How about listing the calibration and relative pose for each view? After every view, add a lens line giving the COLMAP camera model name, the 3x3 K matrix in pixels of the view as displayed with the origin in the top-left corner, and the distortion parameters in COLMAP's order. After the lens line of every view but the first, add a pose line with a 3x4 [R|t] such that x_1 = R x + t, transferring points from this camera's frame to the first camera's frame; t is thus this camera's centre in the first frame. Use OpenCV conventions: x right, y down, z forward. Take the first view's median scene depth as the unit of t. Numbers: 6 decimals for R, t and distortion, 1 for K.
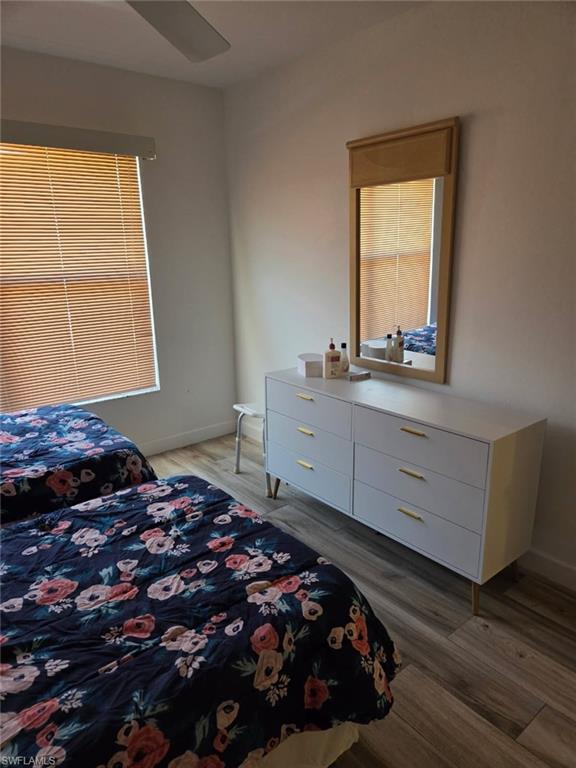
lens RADIAL K [[513.1, 0, 293.1], [0, 513.1, 387.0], [0, 0, 1]] dist [0.074382, -0.064417]
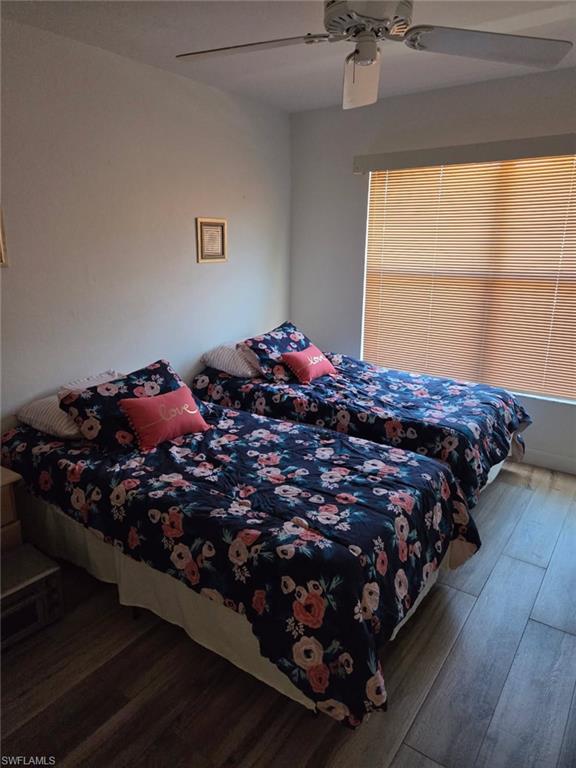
lens RADIAL K [[513.1, 0, 293.5], [0, 513.1, 379.8], [0, 0, 1]] dist [0.074382, -0.064417]
pose [[0.263923, 0.269203, -0.926215, 0.825670], [-0.264743, 0.943601, 0.198818, -0.156537], [0.927500, 0.192736, 0.320308, 0.422637]]
